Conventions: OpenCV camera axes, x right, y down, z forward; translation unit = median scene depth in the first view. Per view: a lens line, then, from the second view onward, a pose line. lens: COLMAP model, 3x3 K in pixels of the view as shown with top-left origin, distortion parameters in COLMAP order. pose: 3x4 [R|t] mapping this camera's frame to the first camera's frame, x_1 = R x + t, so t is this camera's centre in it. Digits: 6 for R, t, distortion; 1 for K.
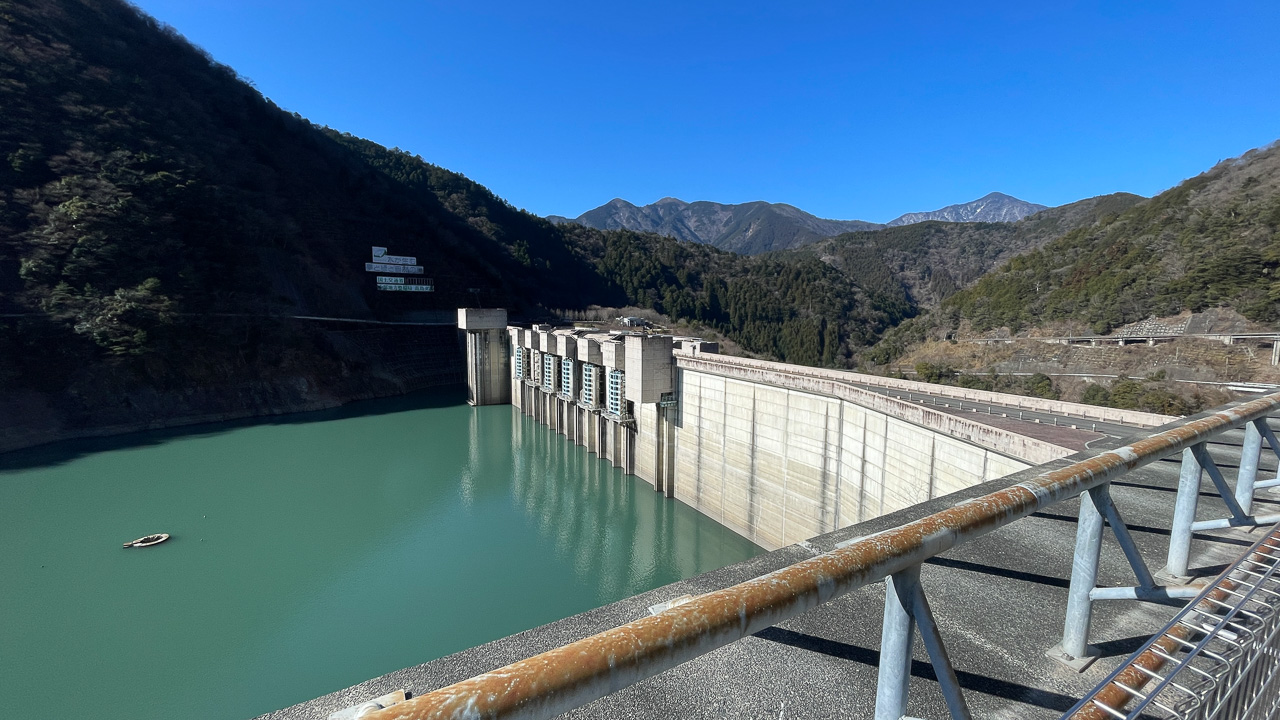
lens RADIAL K [[515.7, 0, 640.3], [0, 515.7, 356.6], [0, 0, 1]] dist [-0.002730, -0.000118]
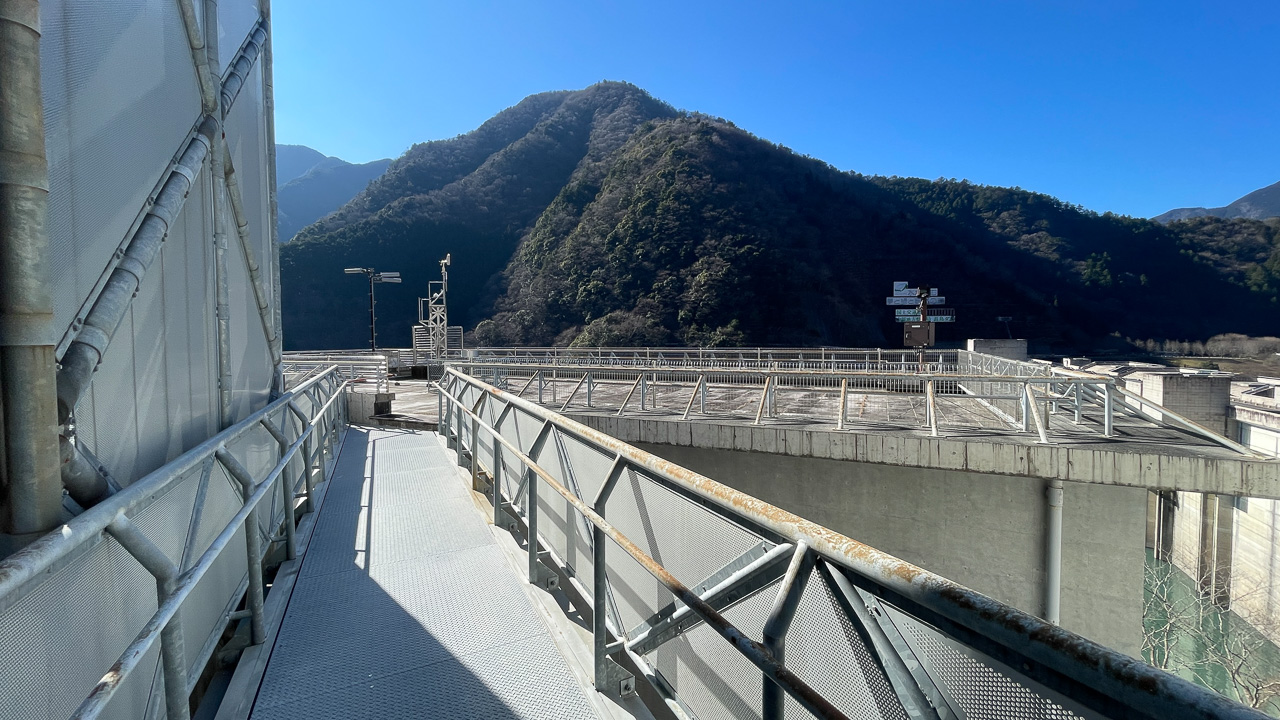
lens RADIAL K [[515.7, 0, 640.3], [0, 515.7, 356.6], [0, 0, 1]] dist [-0.002730, -0.000118]
pose [[0.562985, 0.024431, -0.826106, 0.108220], [-0.073731, 0.997062, -0.020761, 0.004134], [0.823172, 0.072598, 0.563132, -0.040399]]
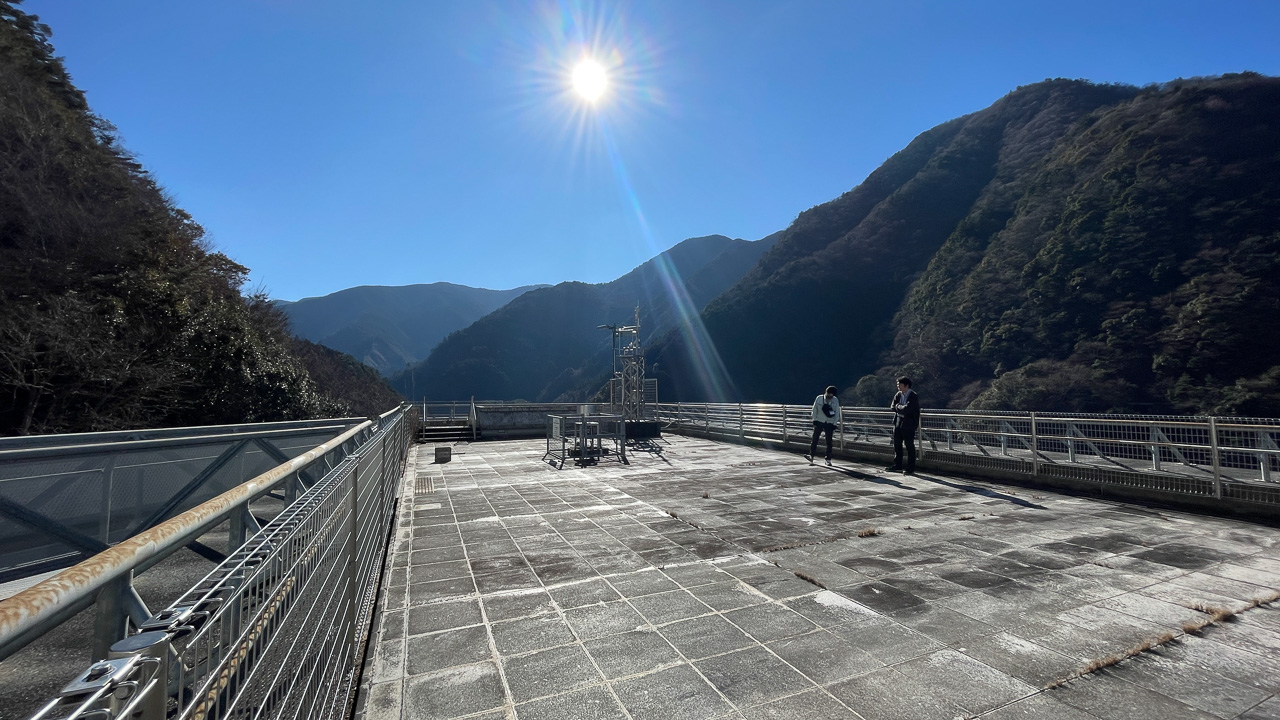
lens RADIAL K [[515.7, 0, 640.3], [0, 515.7, 356.6], [0, 0, 1]] dist [-0.002730, -0.000118]
pose [[-0.126677, -0.075510, -0.989066, 0.090117], [-0.096606, 0.993298, -0.063460, -0.000677], [0.987229, 0.087510, -0.133123, 0.000830]]
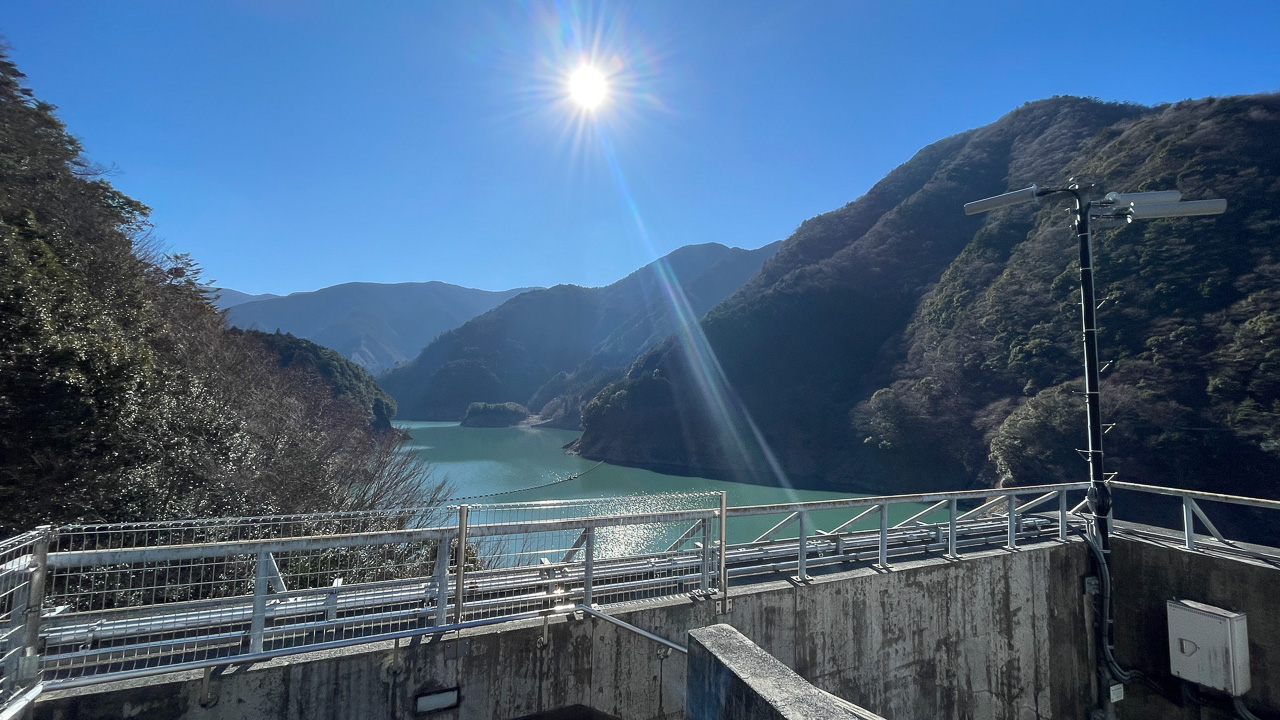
lens RADIAL K [[515.7, 0, 640.3], [0, 515.7, 356.6], [0, 0, 1]] dist [-0.002730, -0.000118]
pose [[-0.107695, -0.091615, -0.989954, -0.004134], [-0.126637, 0.988898, -0.077741, 0.001913], [0.986086, 0.116992, -0.118101, -0.047549]]
